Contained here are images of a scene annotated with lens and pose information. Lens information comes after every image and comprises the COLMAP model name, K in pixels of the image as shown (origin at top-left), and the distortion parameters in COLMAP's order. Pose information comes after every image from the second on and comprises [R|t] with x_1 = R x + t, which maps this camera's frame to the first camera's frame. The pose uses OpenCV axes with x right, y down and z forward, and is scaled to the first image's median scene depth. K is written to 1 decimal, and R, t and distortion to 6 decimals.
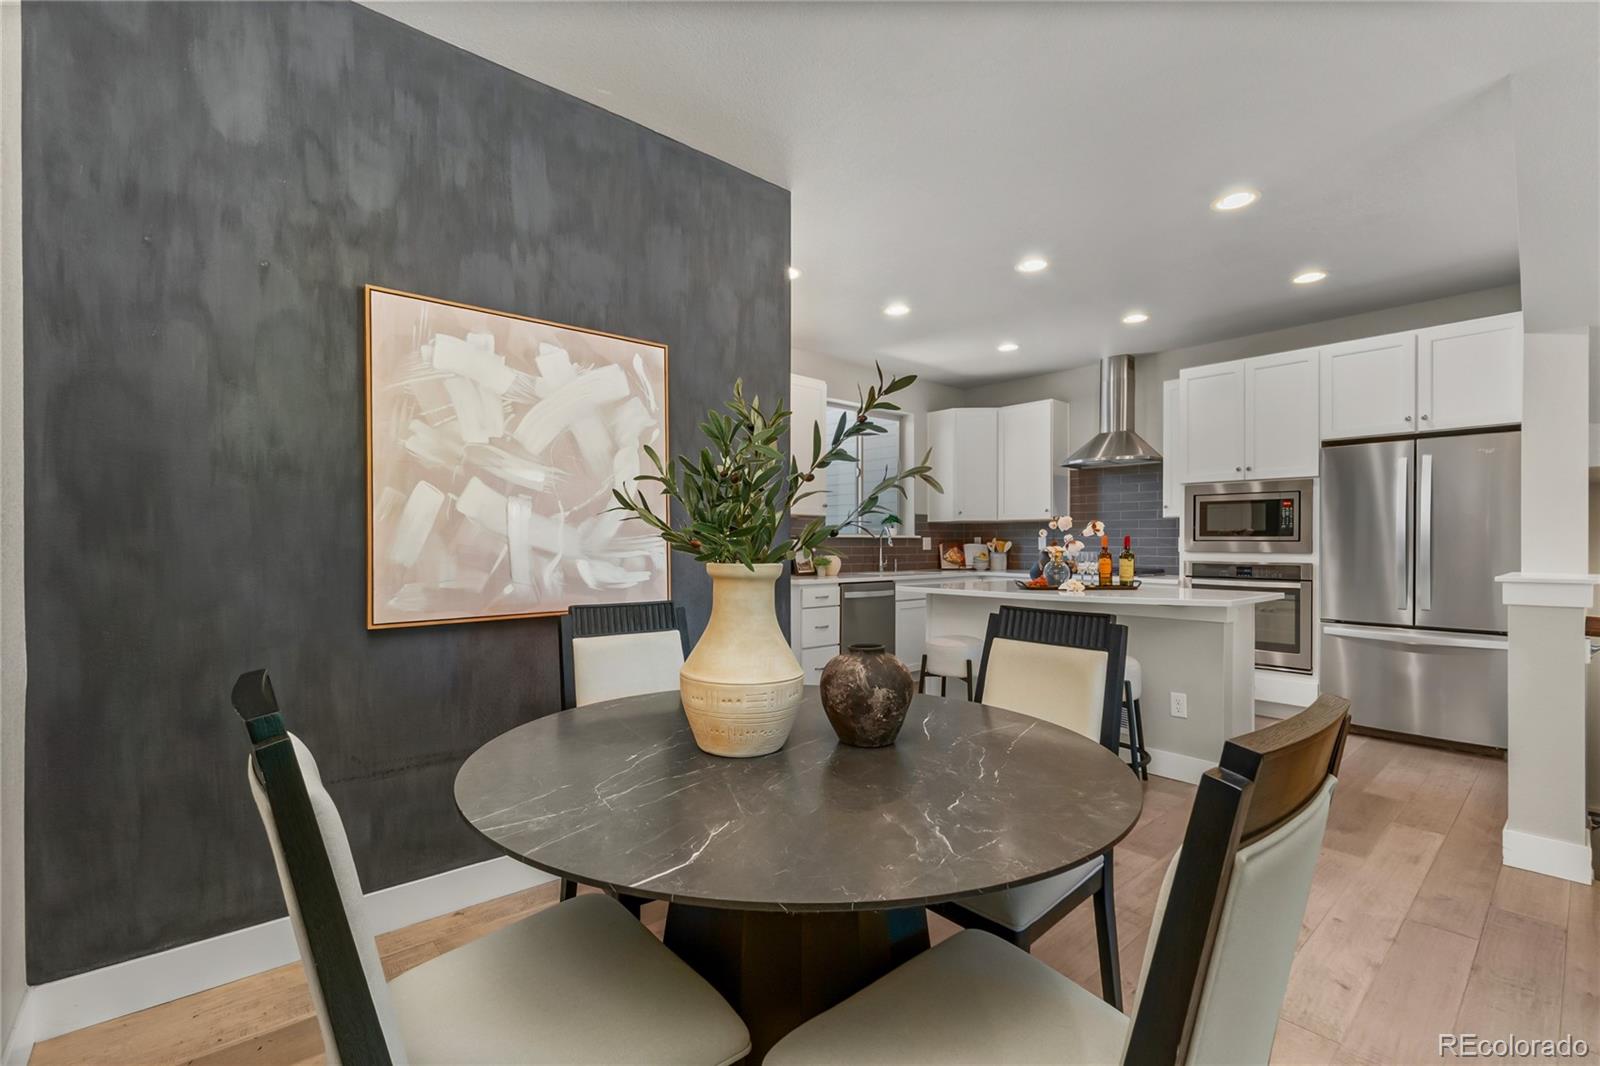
lens RADIAL K [[695.6, 0, 792.1], [0, 695.6, 542.3], [0, 0, 1]] dist [-0.003079, -0.000537]
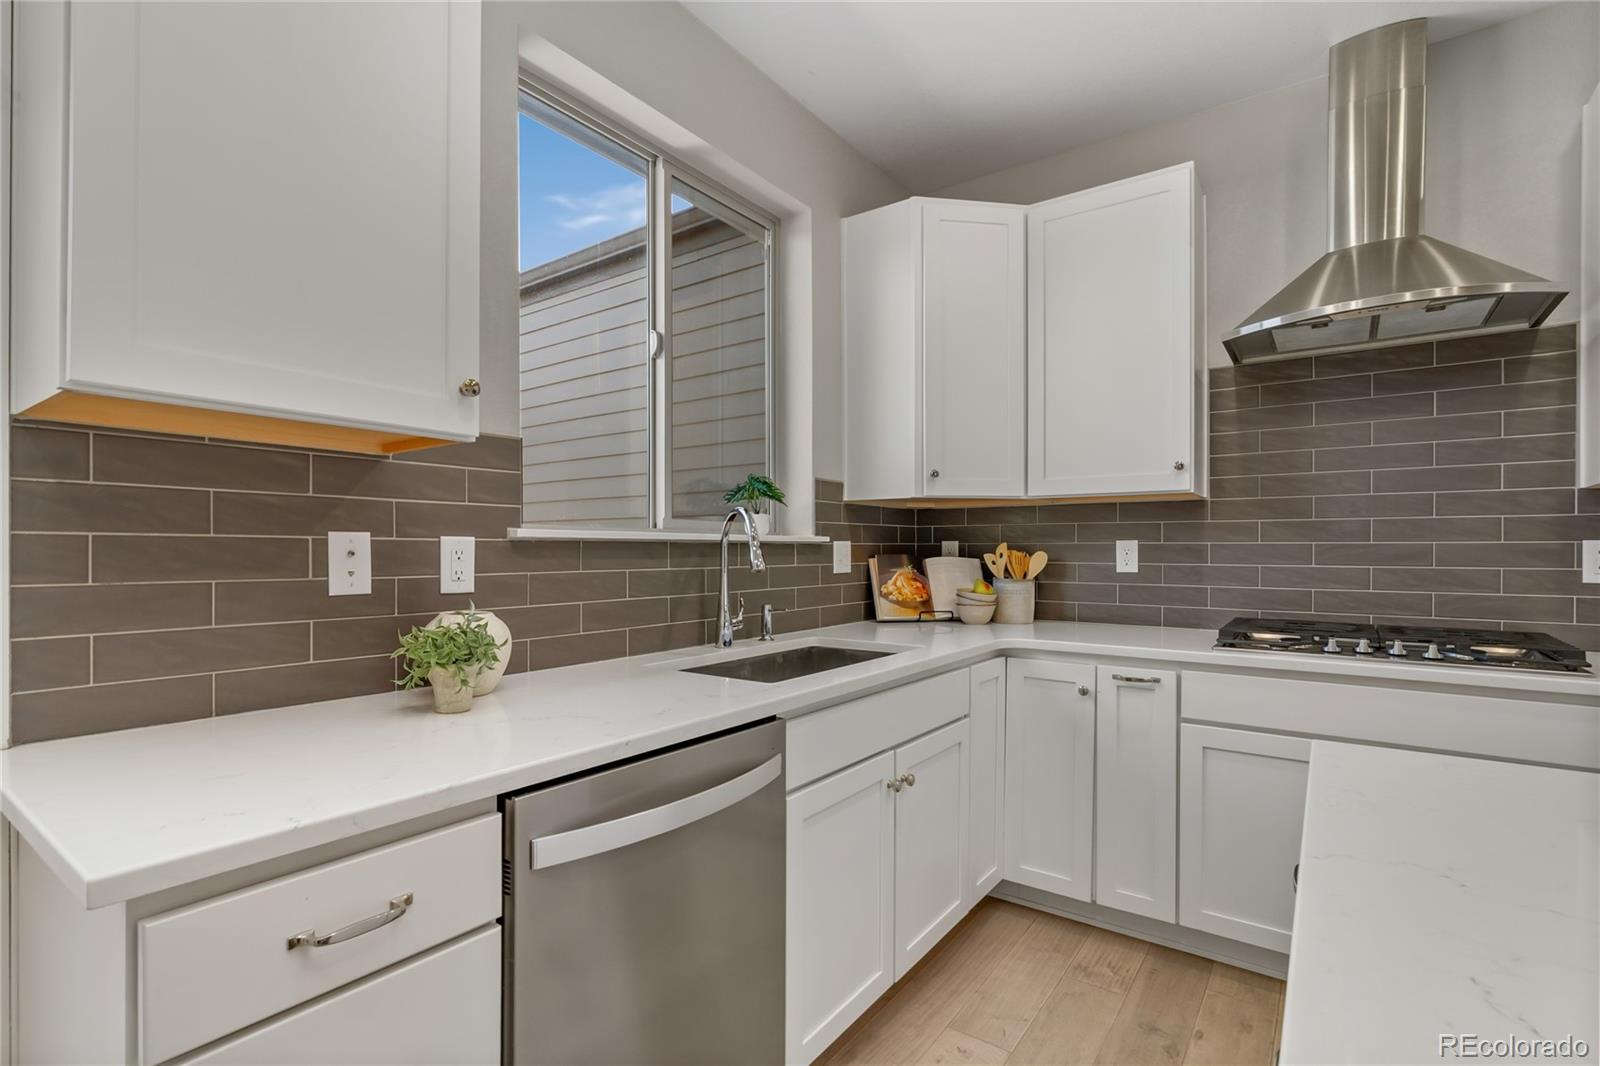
lens RADIAL K [[750.5, 0, 785.2], [0, 750.5, 550.7], [0, 0, 1]] dist [-0.000013, 0.000314]
pose [[0.976415, -0.001324, 0.215897, 0.124107], [0.000502, 0.999992, 0.003863, -0.005444], [-0.215900, -0.003663, 0.976409, 1.018316]]
